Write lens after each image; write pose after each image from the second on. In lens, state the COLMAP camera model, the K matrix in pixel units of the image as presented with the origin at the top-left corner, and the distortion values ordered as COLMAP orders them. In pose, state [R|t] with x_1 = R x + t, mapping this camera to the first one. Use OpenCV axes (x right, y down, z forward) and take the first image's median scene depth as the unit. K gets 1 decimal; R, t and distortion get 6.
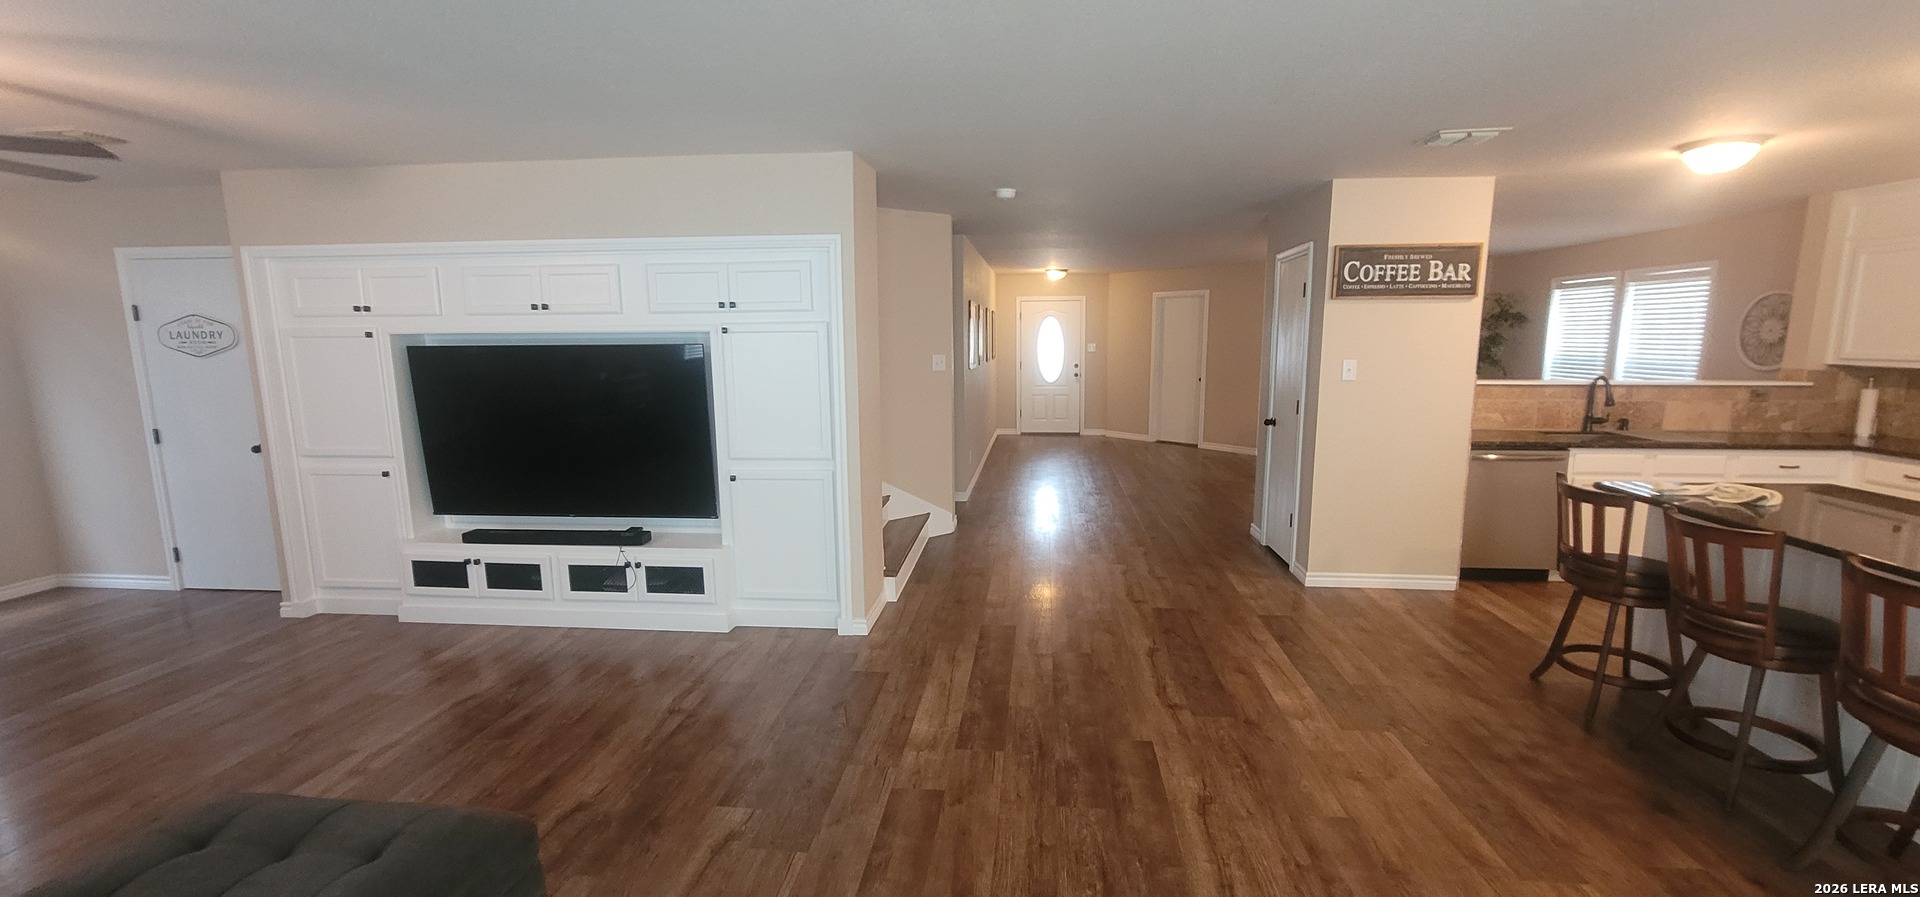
lens RADIAL K [[776.9, 0, 966.6], [0, 776.9, 451.8], [0, 0, 1]] dist [-0.005339, 0.002029]
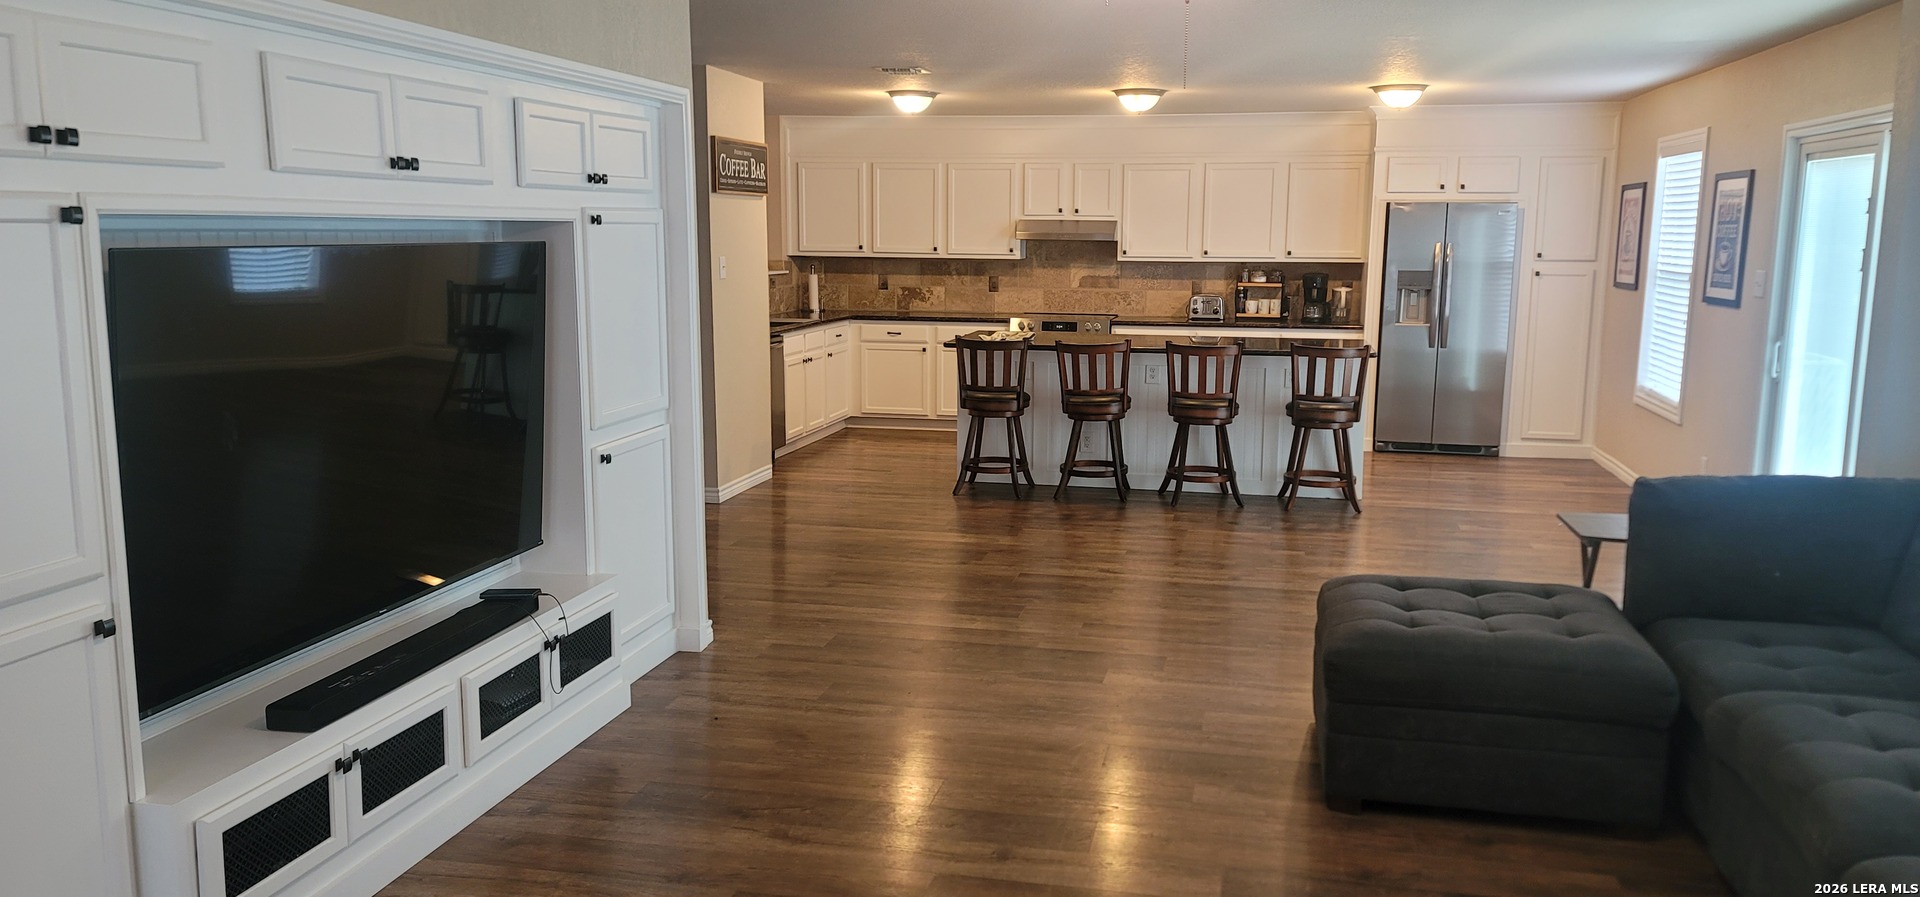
lens RADIAL K [[1390.9, 0, 970.3], [0, 1390.9, 445.8], [0, 0, 1]] dist [0.071356, -0.040835]
pose [[0.117034, -0.147349, 0.982136, -1.237821], [0.139557, 0.981560, 0.130632, -0.073964], [-0.983274, 0.121775, 0.135440, 0.509815]]
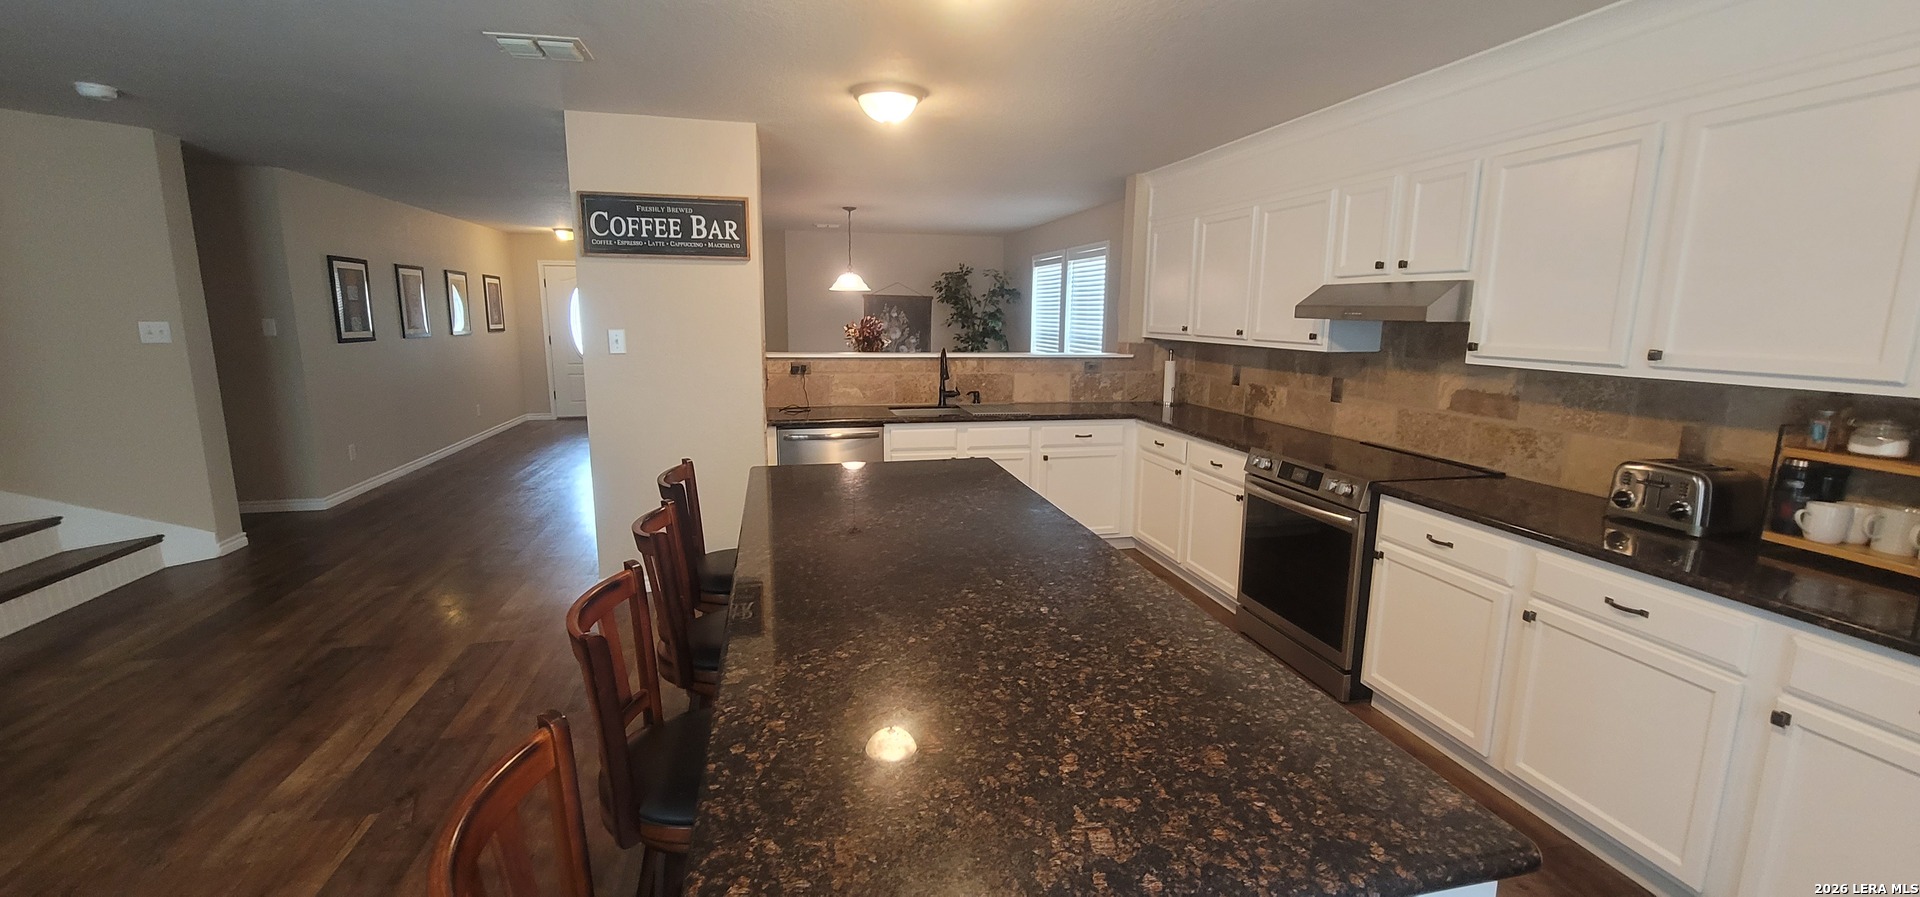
lens RADIAL K [[776.9, 0, 955.4], [0, 776.9, 456.1], [0, 0, 1]] dist [-0.005339, 0.002029]
pose [[0.946437, -0.044711, 0.319777, 0.587012], [0.033567, 0.998625, 0.040278, -0.001397], [-0.321138, -0.027387, 0.946636, 0.072270]]
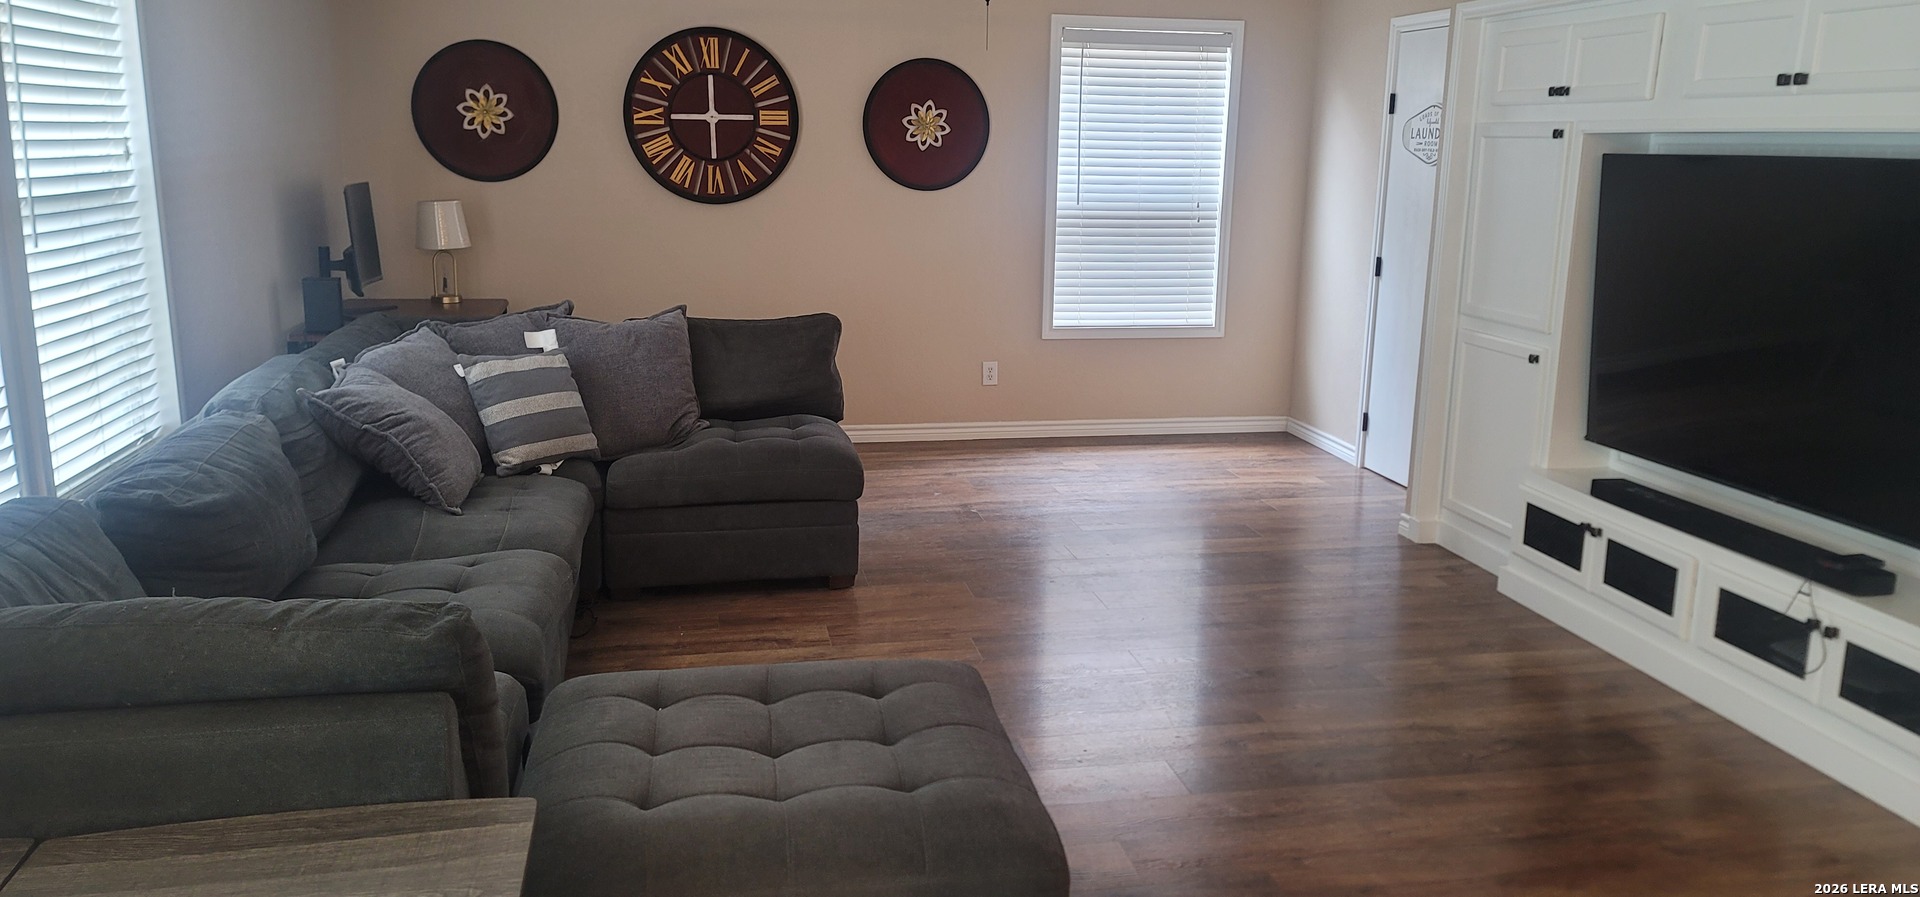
lens RADIAL K [[1390.9, 0, 996.2], [0, 1390.9, 442.6], [0, 0, 1]] dist [0.071356, -0.040835]
pose [[0.312788, 0.216618, -0.924792, 0.174006], [-0.167819, 0.970933, 0.170665, -0.025412], [0.934880, 0.101815, 0.340049, 0.202465]]
